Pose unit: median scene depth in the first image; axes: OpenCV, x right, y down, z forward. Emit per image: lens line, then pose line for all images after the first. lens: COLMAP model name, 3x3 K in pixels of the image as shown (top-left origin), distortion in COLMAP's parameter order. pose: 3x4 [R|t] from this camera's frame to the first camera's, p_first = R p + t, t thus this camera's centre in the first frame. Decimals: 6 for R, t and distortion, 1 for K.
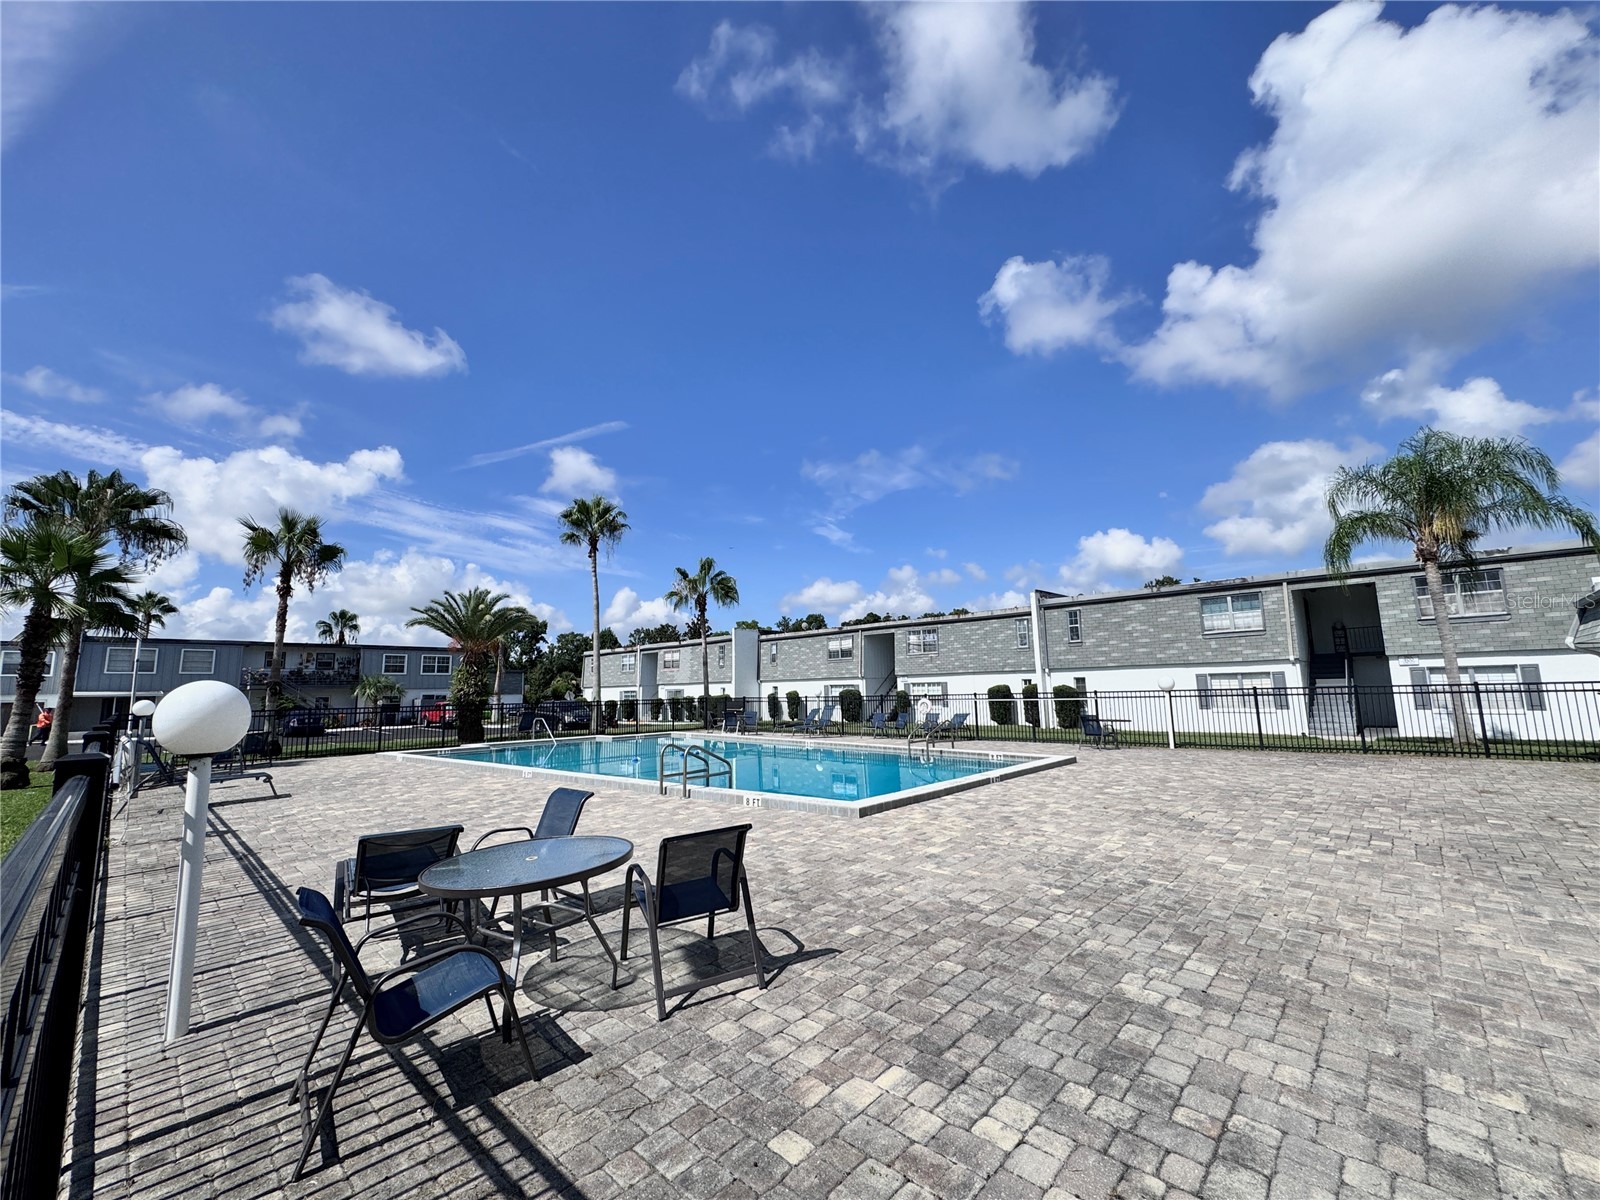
lens RADIAL K [[638.6, 0, 796.4], [0, 638.6, 599.1], [0, 0, 1]] dist [-0.004585, 0.000382]
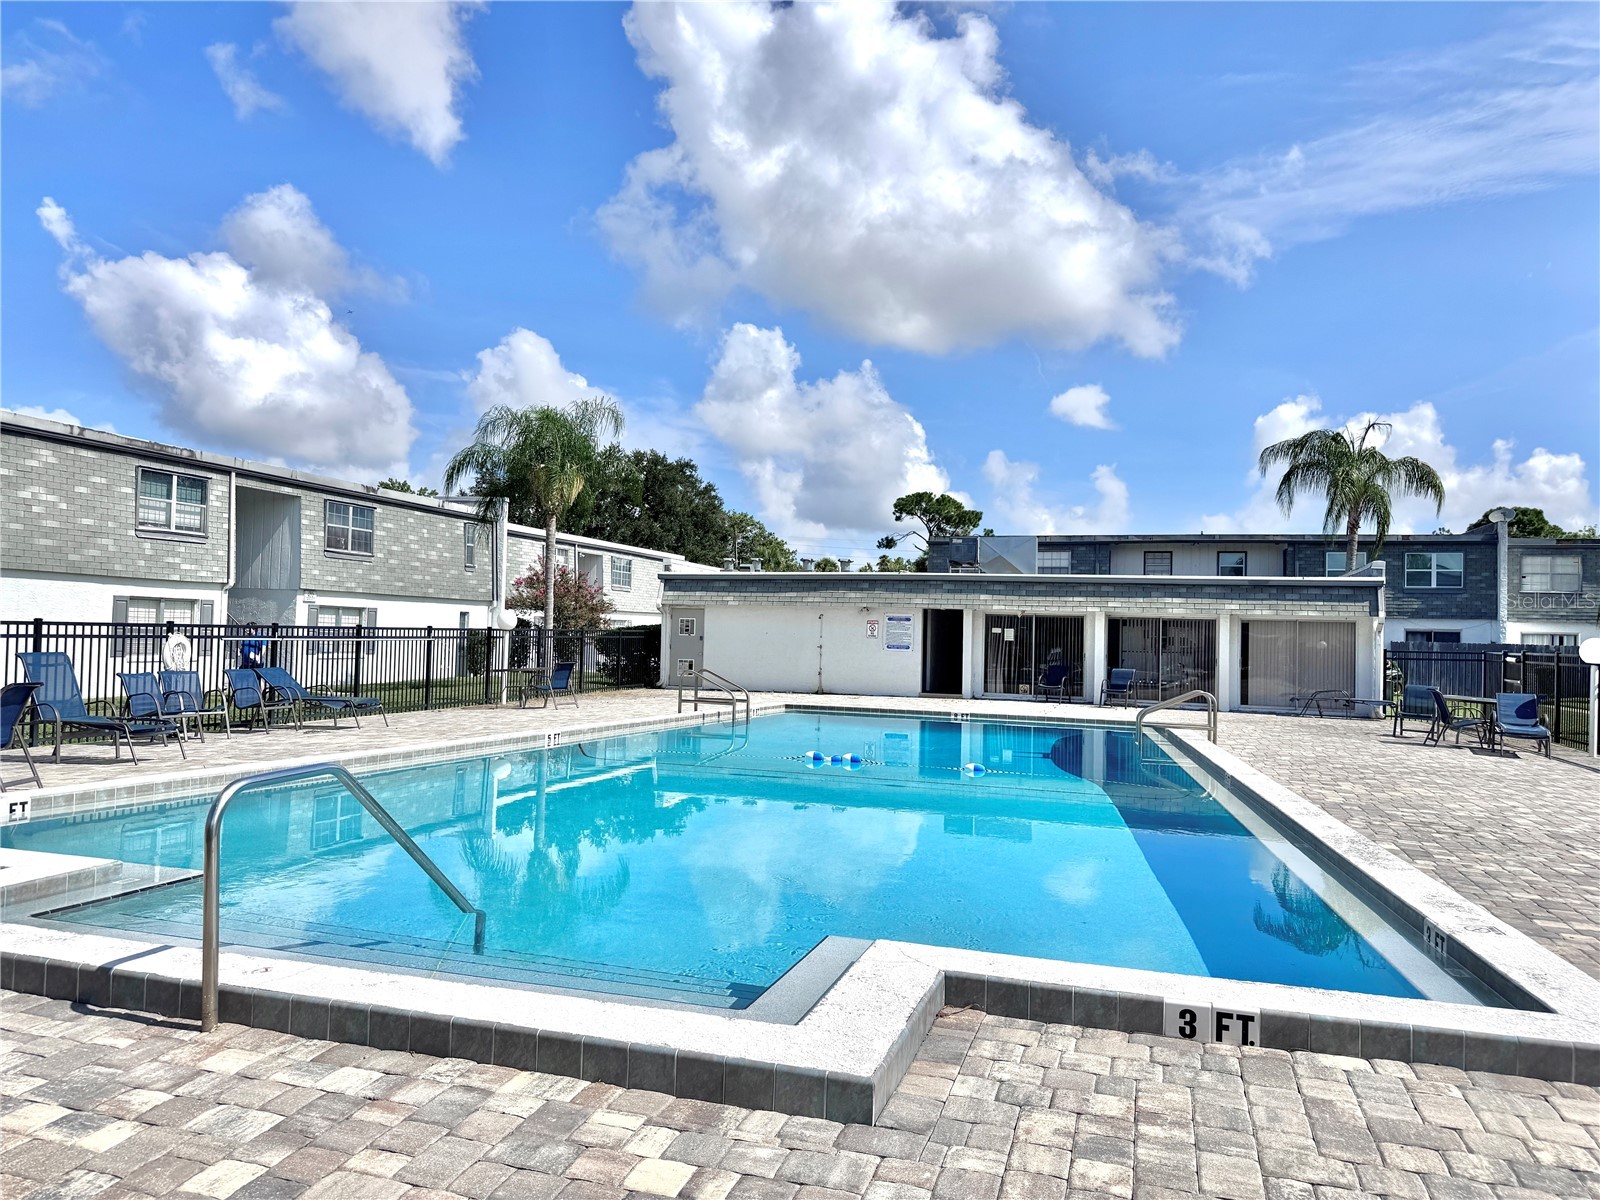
lens RADIAL K [[1123.8, 0, 806.7], [0, 1123.8, 599.8], [0, 0, 1]] dist [0.034853, -0.041607]
pose [[-0.444947, 0.041414, 0.894599, -0.564878], [-0.138889, 0.983653, -0.114617, 0.155395], [-0.884721, -0.175249, -0.431921, 0.915167]]
